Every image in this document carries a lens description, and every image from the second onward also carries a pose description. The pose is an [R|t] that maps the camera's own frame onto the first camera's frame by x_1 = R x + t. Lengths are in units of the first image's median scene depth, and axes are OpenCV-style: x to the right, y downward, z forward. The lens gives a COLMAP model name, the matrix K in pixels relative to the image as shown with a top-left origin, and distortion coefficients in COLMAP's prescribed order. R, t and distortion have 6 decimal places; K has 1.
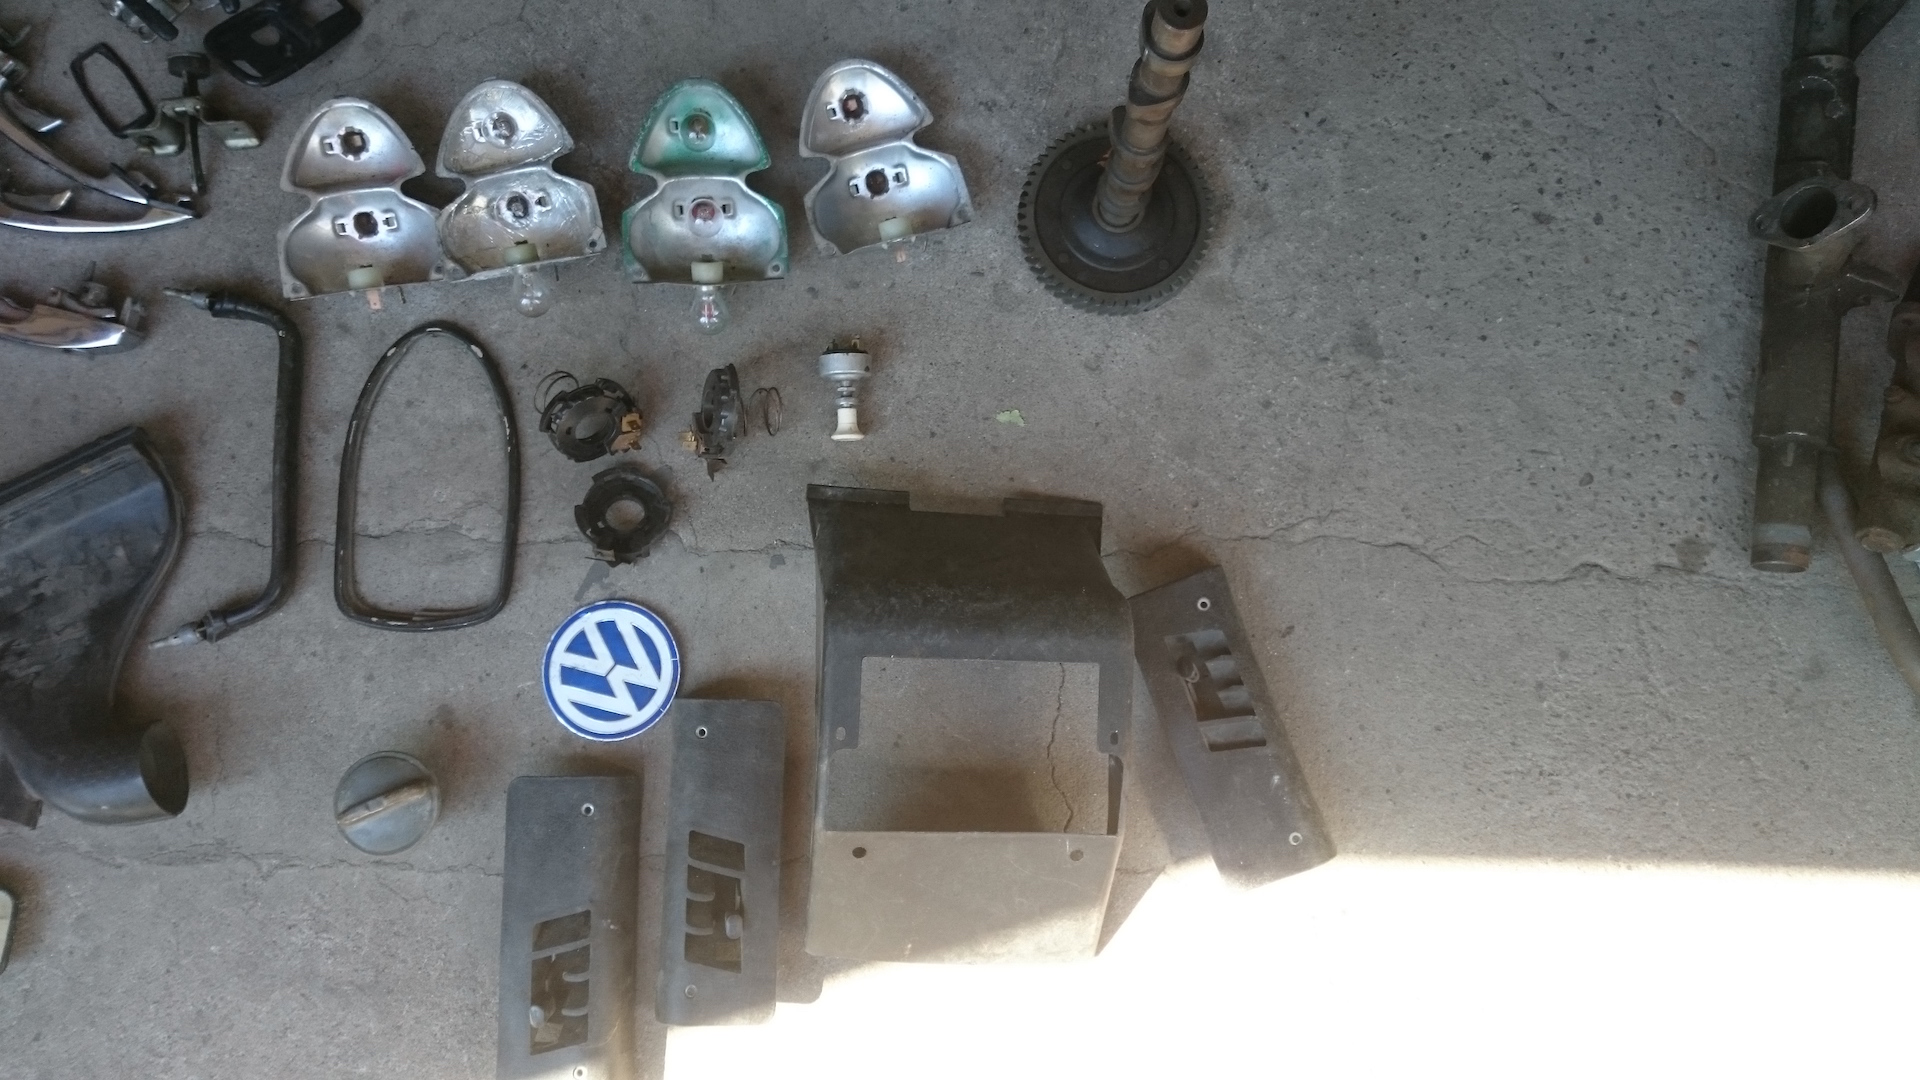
lens RADIAL K [[1327.9, 0, 978.4], [0, 1327.9, 530.9], [0, 0, 1]] dist [0.004735, -0.016387]
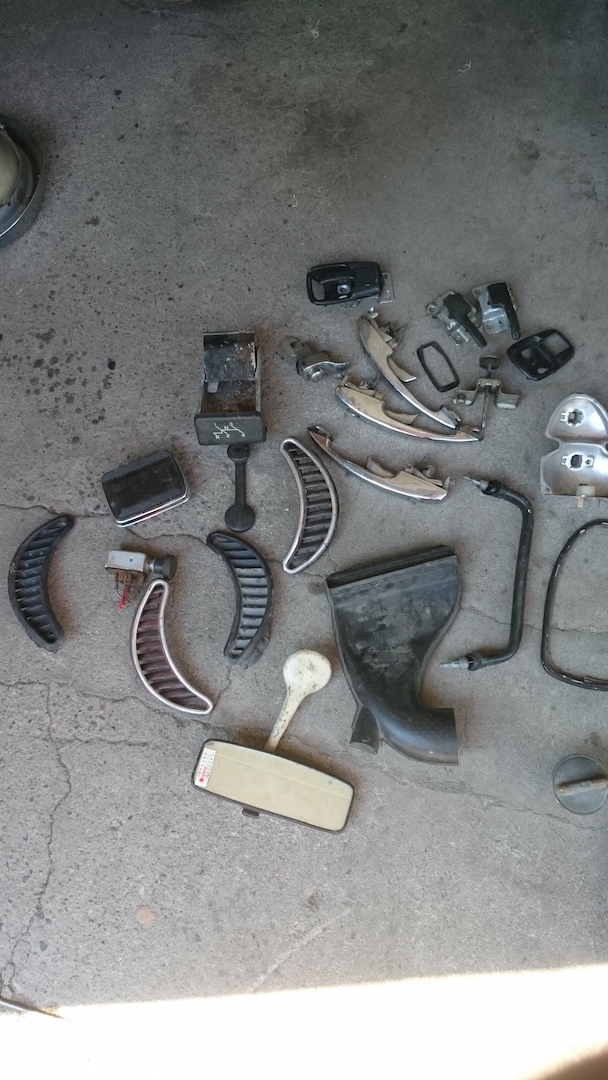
lens RADIAL K [[746.9, 0, 305.6], [0, 746.9, 553.0], [0, 0, 1]] dist [0.004735, -0.016387]
pose [[0.975217, 0.195047, -0.104446, -0.719507], [-0.205258, 0.973788, -0.098013, 0.074364], [0.082592, 0.117022, 0.989689, -0.043248]]
